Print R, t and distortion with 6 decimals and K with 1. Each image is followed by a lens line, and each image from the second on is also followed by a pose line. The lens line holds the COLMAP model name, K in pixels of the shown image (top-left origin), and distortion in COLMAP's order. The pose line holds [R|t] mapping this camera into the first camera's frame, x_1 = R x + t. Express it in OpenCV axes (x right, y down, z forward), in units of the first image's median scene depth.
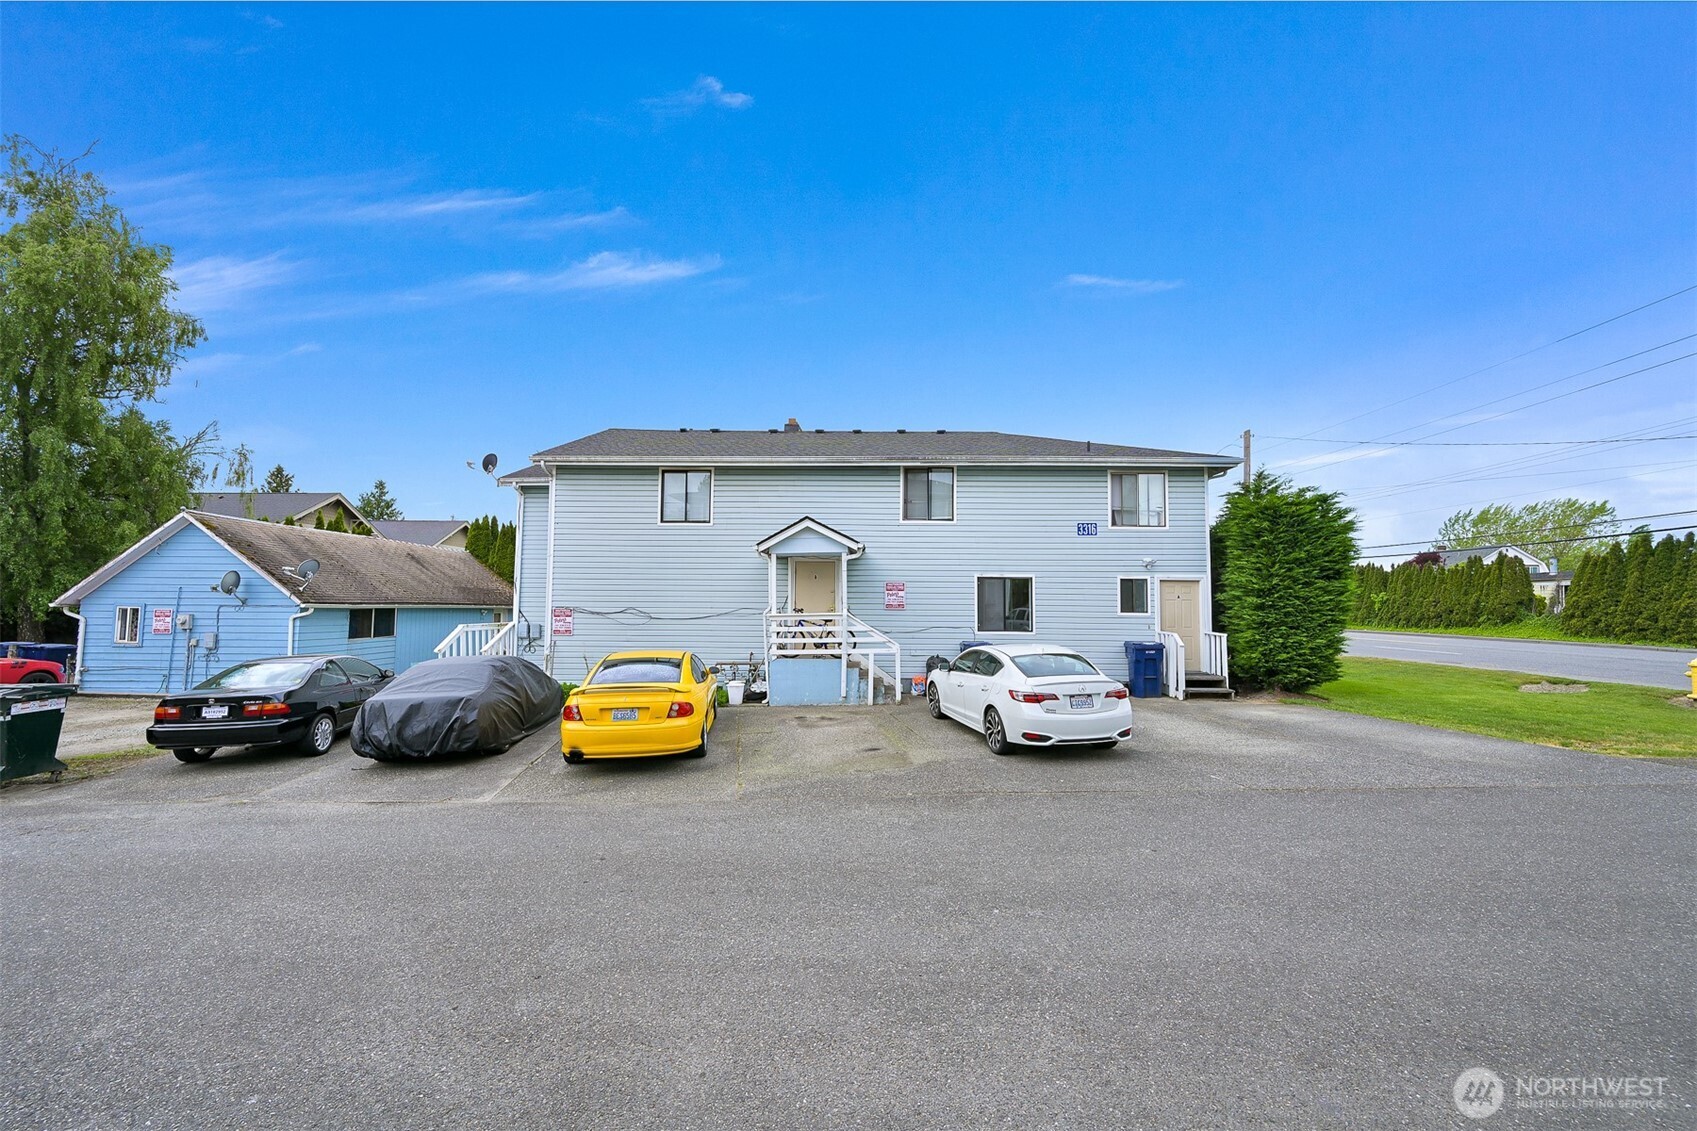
lens RADIAL K [[671.6, 0, 853.4], [0, 671.6, 569.7], [0, 0, 1]] dist [-0.000977, 0.000143]
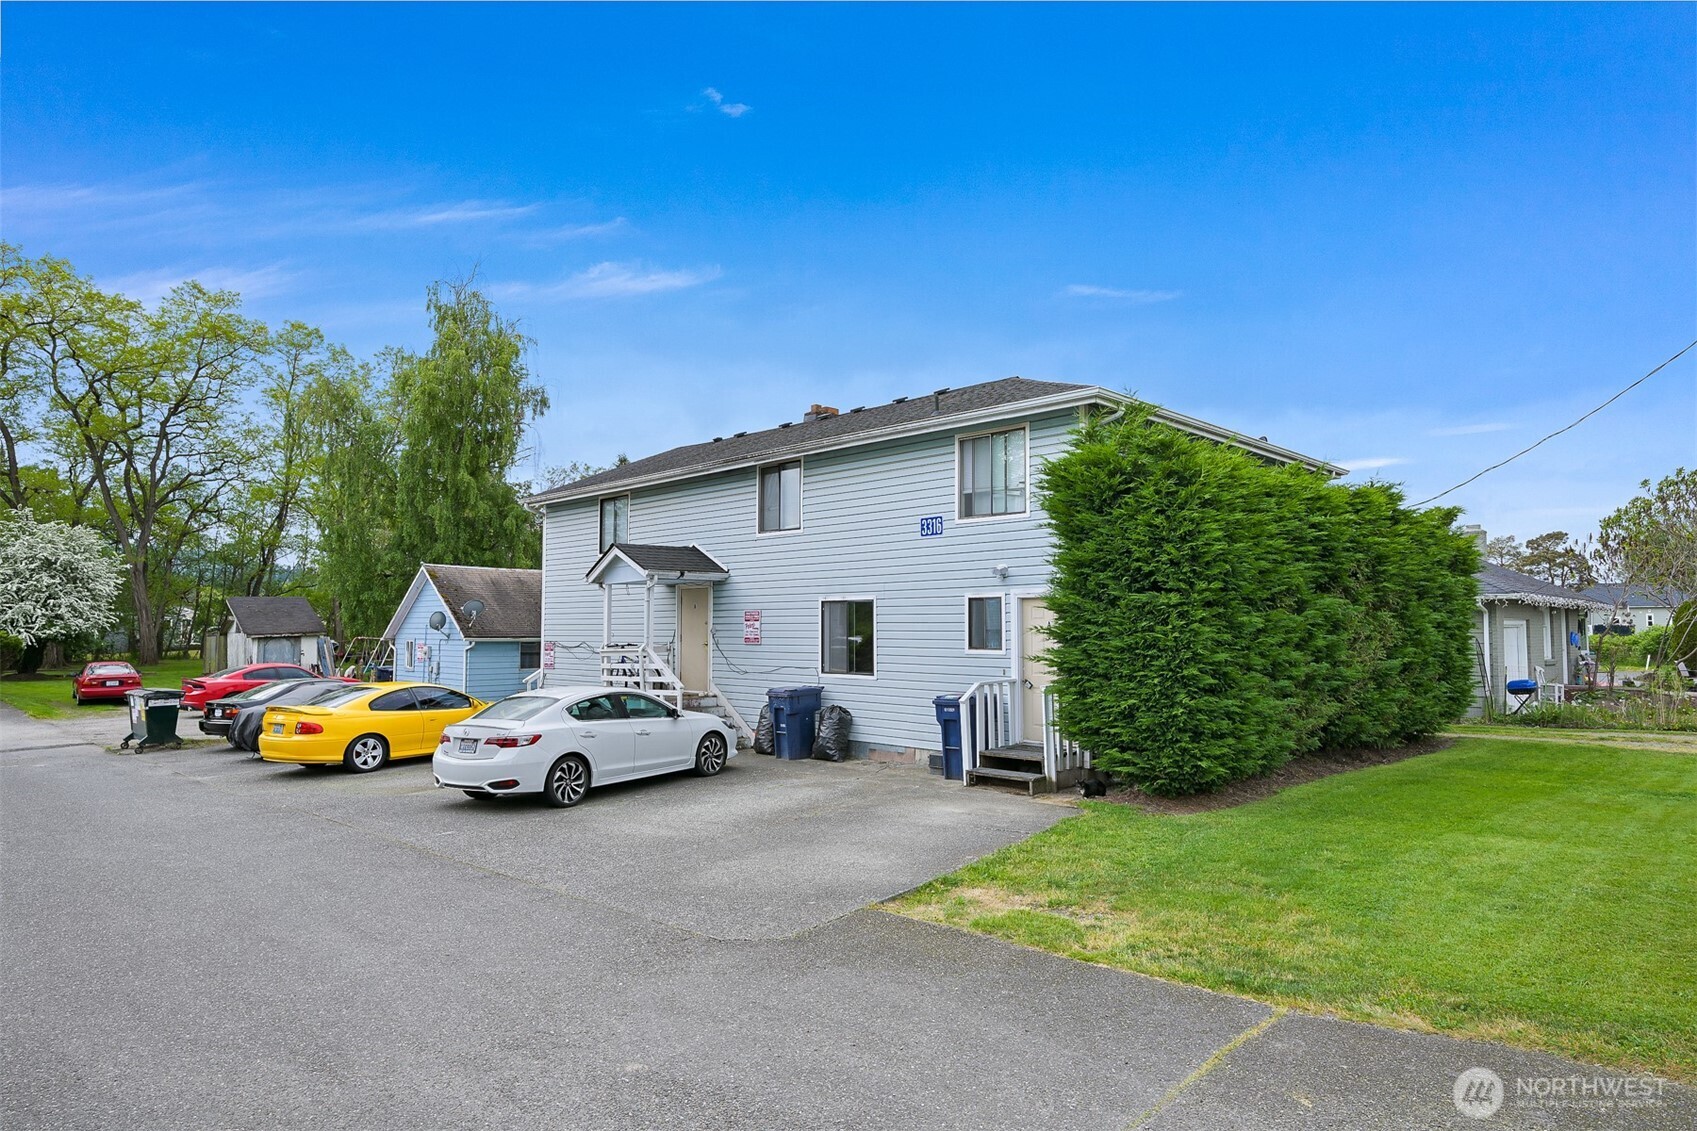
lens RADIAL K [[980.5, 0, 837.2], [0, 980.5, 569.1], [0, 0, 1]] dist [-0.002498, 0.000183]
pose [[0.728844, -0.050694, -0.682801, 0.940426], [0.043766, 0.998665, -0.027428, 0.005715], [0.683280, -0.009893, 0.730090, 0.203590]]
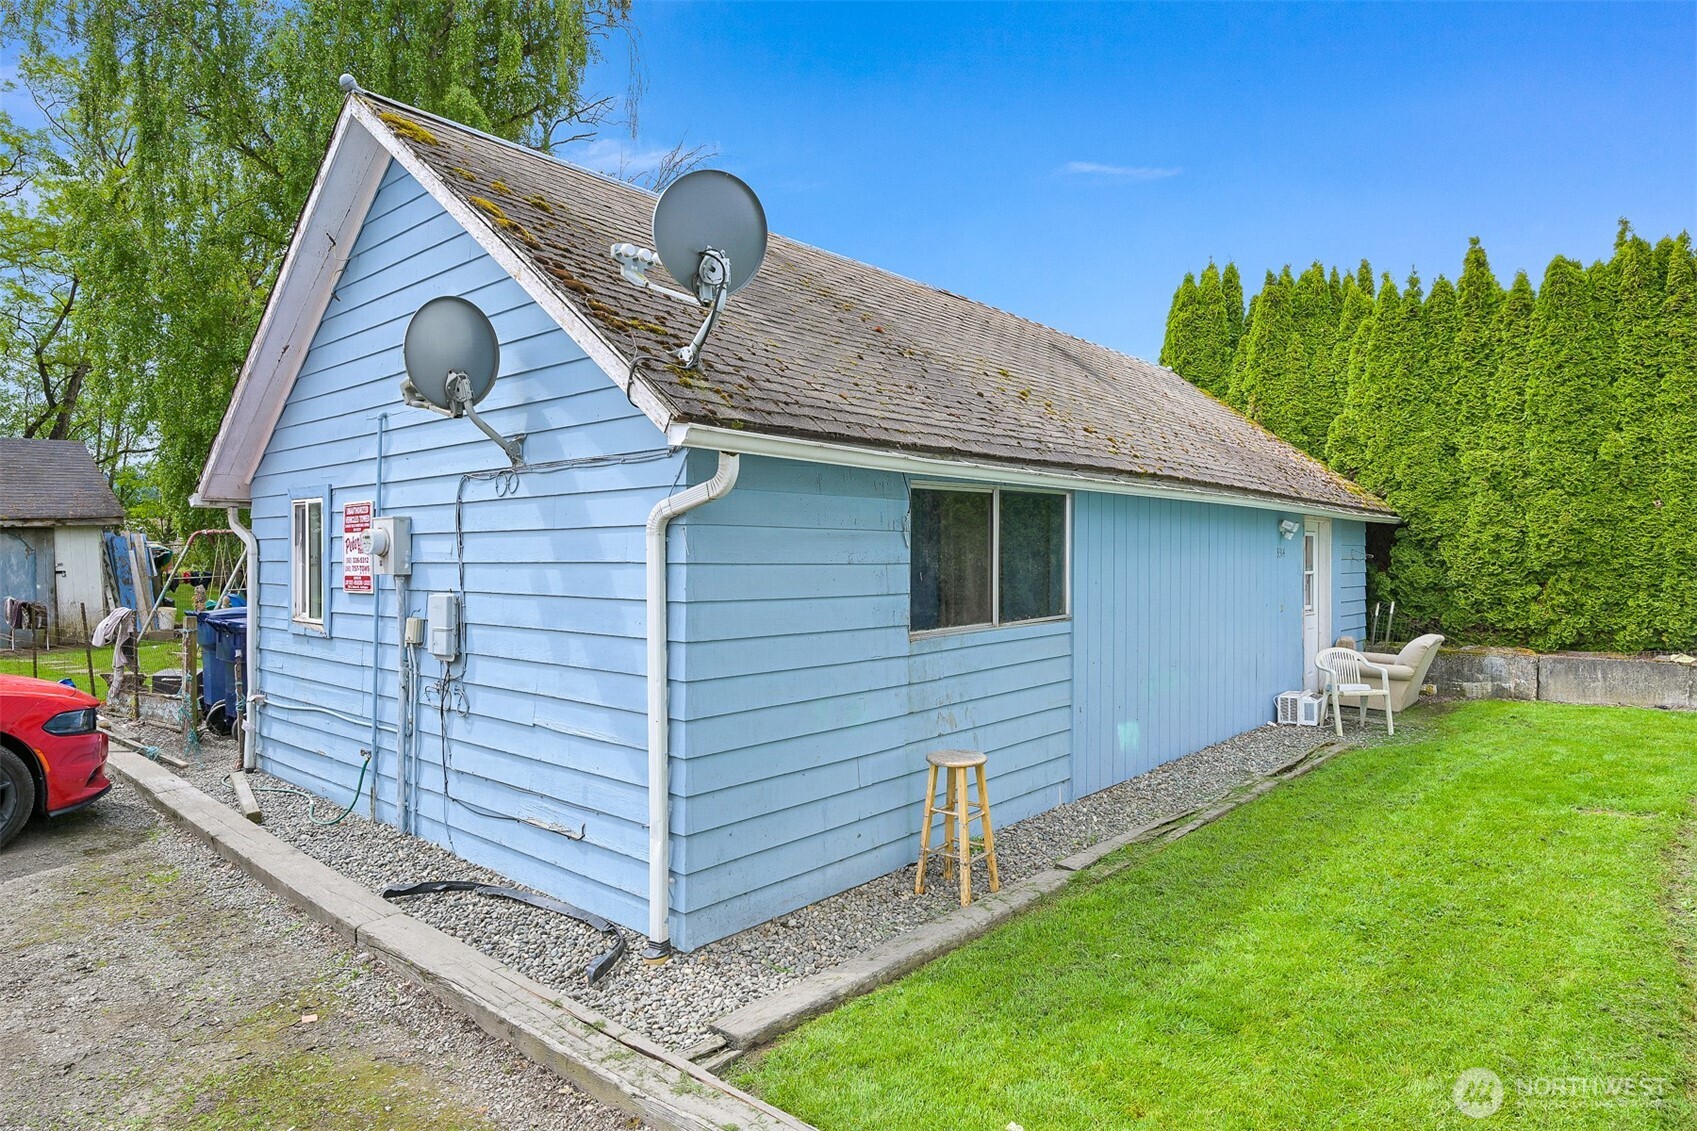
lens RADIAL K [[980.5, 0, 851.4], [0, 980.5, 559.0], [0, 0, 1]] dist [-0.002498, 0.000183]
pose [[0.766159, -0.007828, -0.642603, -0.701449], [0.043982, 0.998220, 0.040279, 0.083415], [0.641144, -0.059123, 0.765140, 0.929774]]
